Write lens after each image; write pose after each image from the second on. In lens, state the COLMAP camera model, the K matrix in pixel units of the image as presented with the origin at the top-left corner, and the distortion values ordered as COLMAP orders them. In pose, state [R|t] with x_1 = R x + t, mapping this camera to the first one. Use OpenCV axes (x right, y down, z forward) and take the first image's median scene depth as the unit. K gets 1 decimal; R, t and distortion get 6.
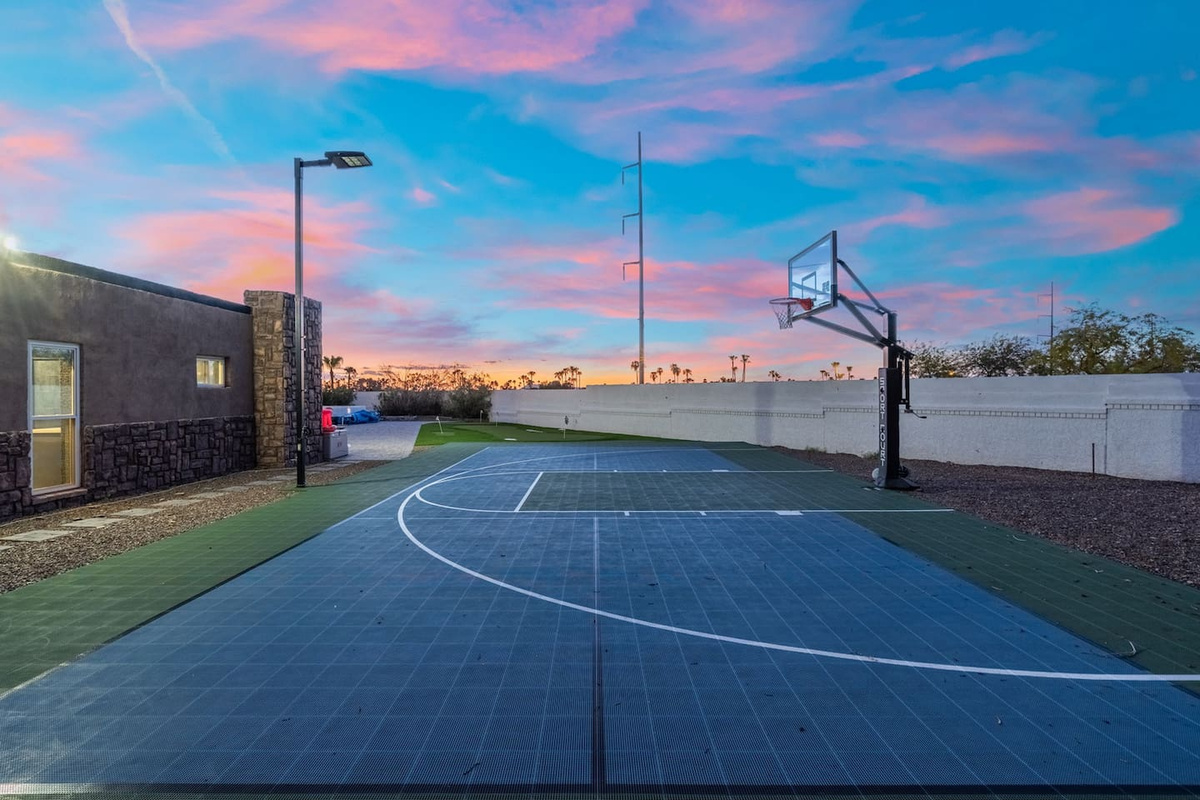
lens RADIAL K [[556.1, 0, 598.3], [0, 556.1, 395.3], [0, 0, 1]] dist [-0.010519, -0.001110]
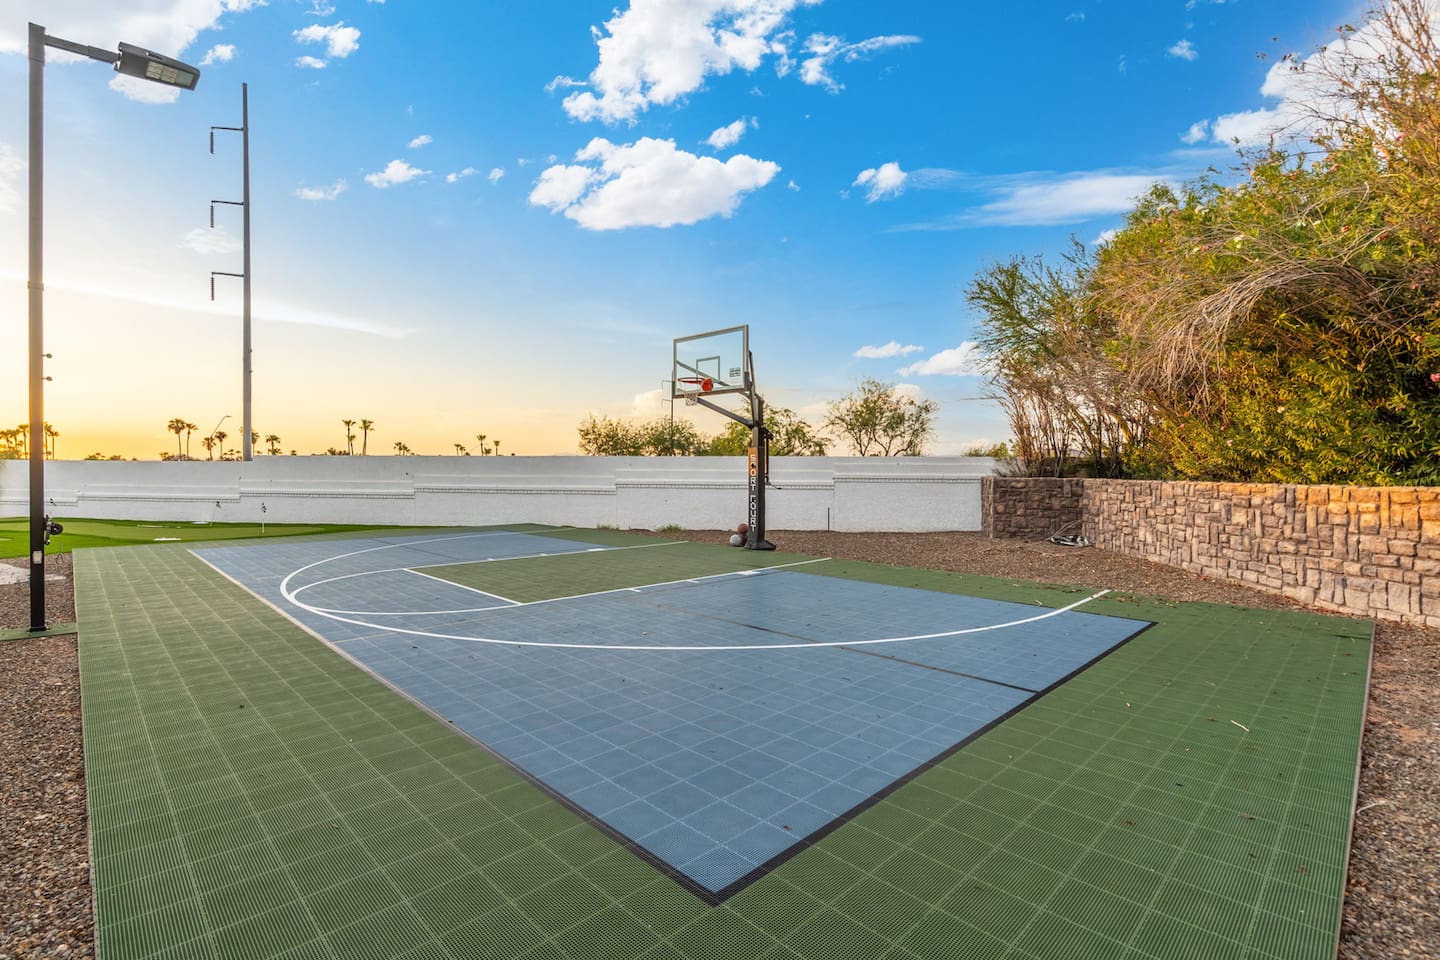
lens RADIAL K [[667.3, 0, 727.2], [0, 667.3, 478.1], [0, 0, 1]] dist [-0.010519, -0.001110]
pose [[0.704917, -0.000915, 0.709289, -0.112606], [-0.003500, 0.999983, 0.004768, 0.002386], [-0.709281, -0.005844, 0.704901, 0.013406]]
